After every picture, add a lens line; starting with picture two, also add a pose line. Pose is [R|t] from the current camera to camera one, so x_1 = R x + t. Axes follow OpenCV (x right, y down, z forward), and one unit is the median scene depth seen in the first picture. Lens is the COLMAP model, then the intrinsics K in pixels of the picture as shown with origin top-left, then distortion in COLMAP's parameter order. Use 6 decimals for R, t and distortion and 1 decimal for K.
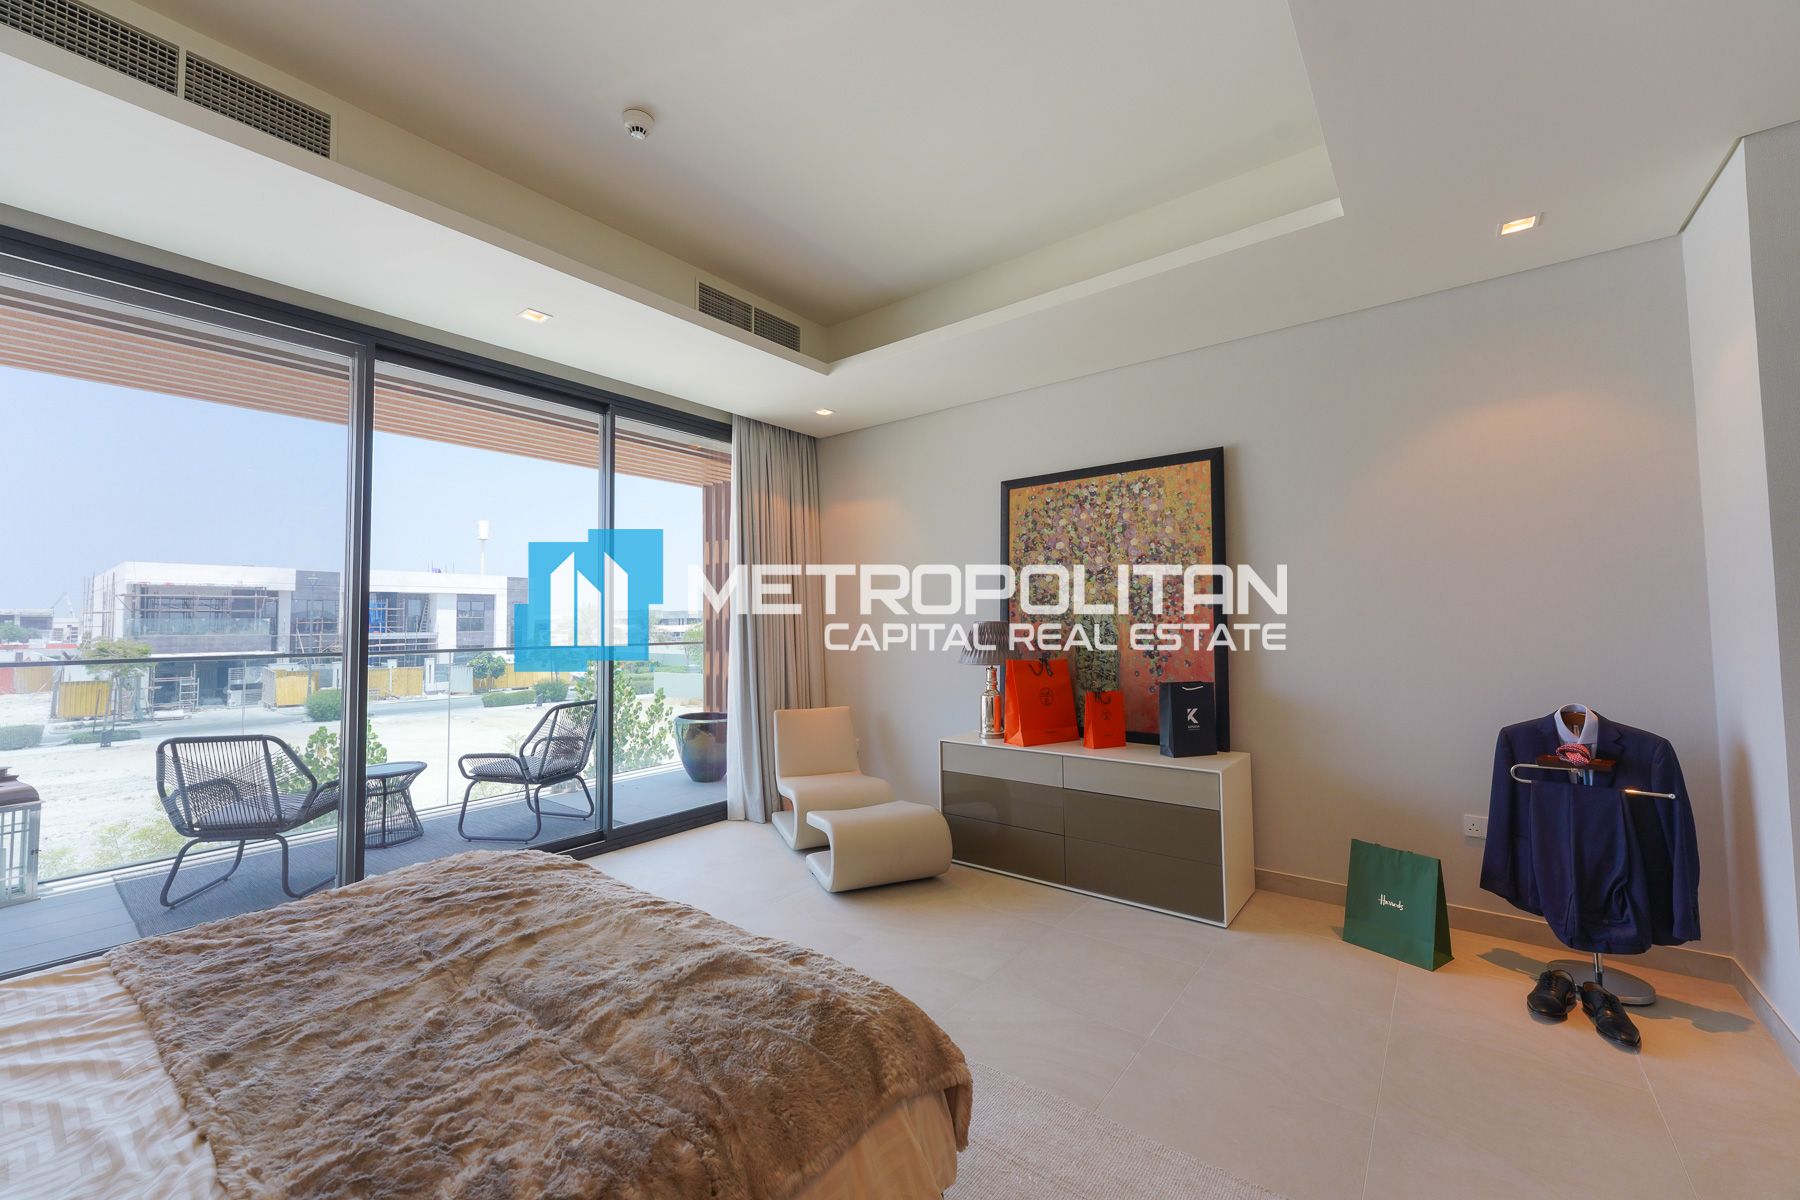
lens RADIAL K [[723.6, 0, 892.3], [0, 723.6, 594.8], [0, 0, 1]] dist [-0.001140, -0.001334]
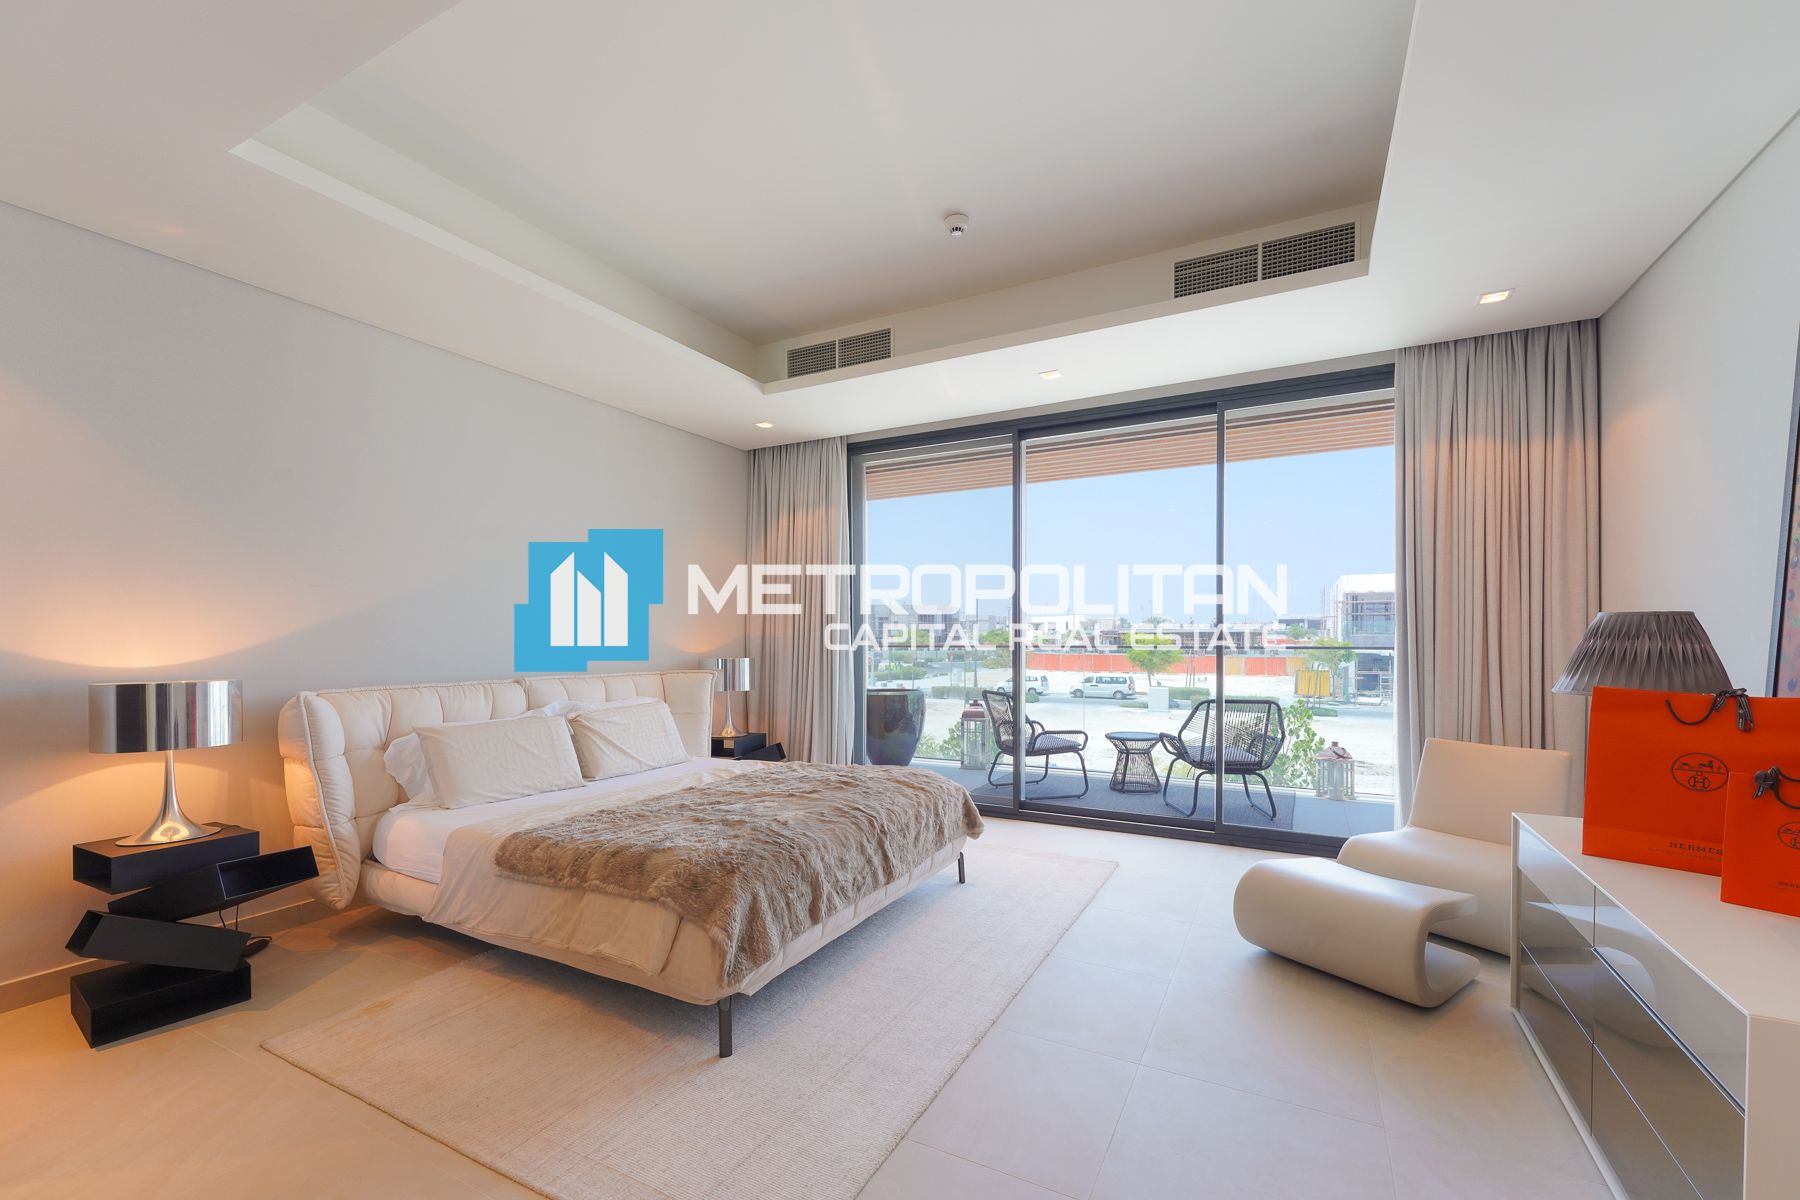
lens RADIAL K [[723.6, 0, 903.6], [0, 723.6, 638.6], [0, 0, 1]] dist [-0.001140, -0.001334]
pose [[0.180058, 0.013933, -0.983557, 0.463743], [0.044209, 0.998775, 0.022242, 0.019382], [0.982662, -0.047487, 0.179221, 0.341438]]
